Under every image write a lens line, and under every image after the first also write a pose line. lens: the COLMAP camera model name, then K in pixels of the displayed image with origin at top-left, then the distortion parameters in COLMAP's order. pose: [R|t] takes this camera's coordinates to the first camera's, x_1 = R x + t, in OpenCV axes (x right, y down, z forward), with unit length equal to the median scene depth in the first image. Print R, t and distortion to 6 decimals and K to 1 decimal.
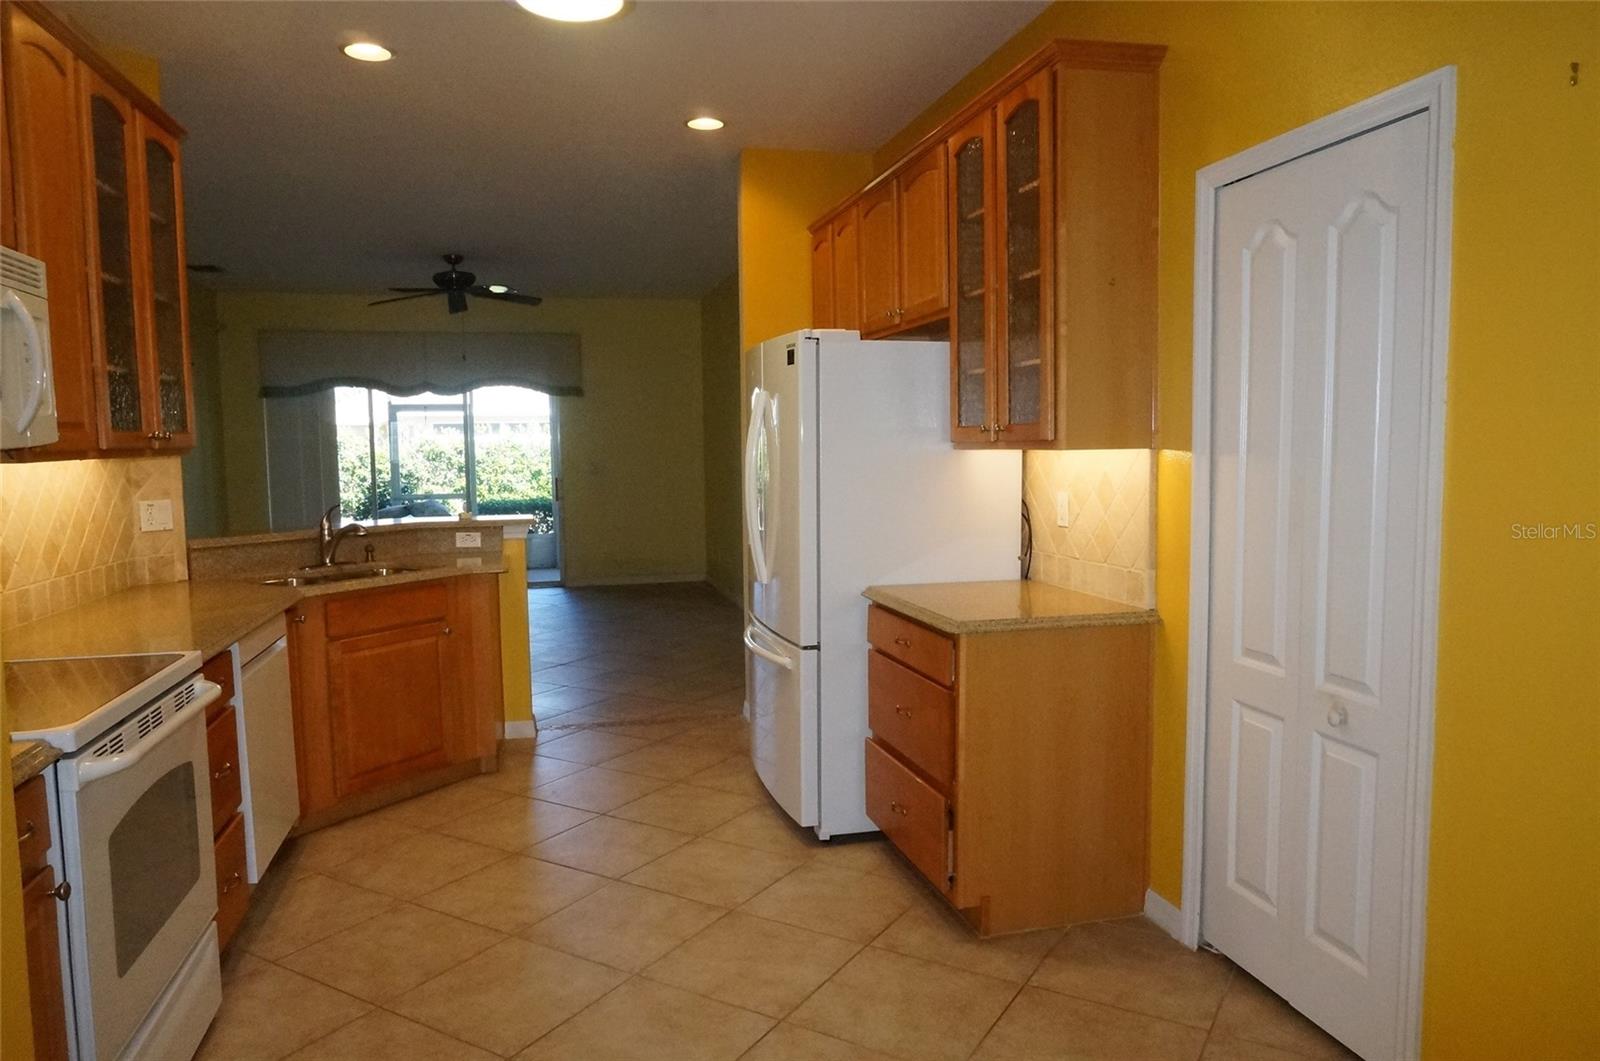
lens RADIAL K [[1066.2, 0, 800.0], [0, 1066.2, 530.5], [0, 0, 1]] dist [-0.044049, 0.029217]
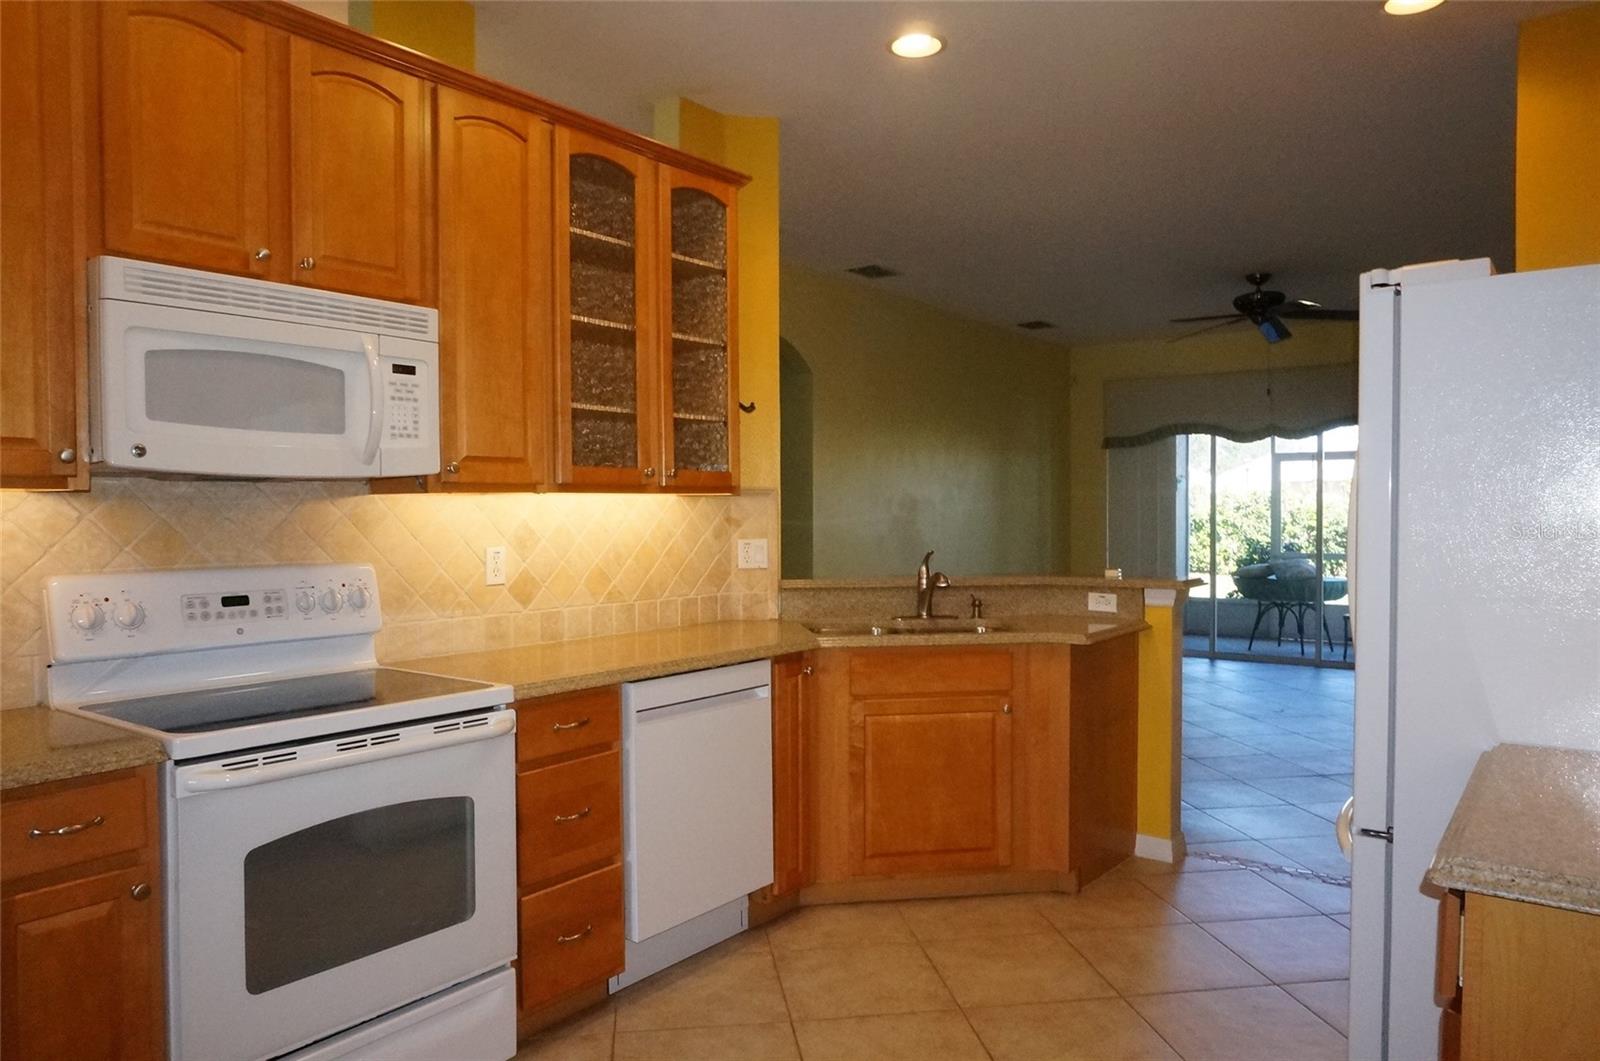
lens RADIAL K [[1066.2, 0, 800.0], [0, 1066.2, 530.5], [0, 0, 1]] dist [-0.044049, 0.029217]
pose [[0.620638, 0.022215, -0.783783, 0.239394], [-0.065326, 0.997588, -0.023454, -0.015790], [0.781371, 0.065758, 0.620592, 0.385364]]
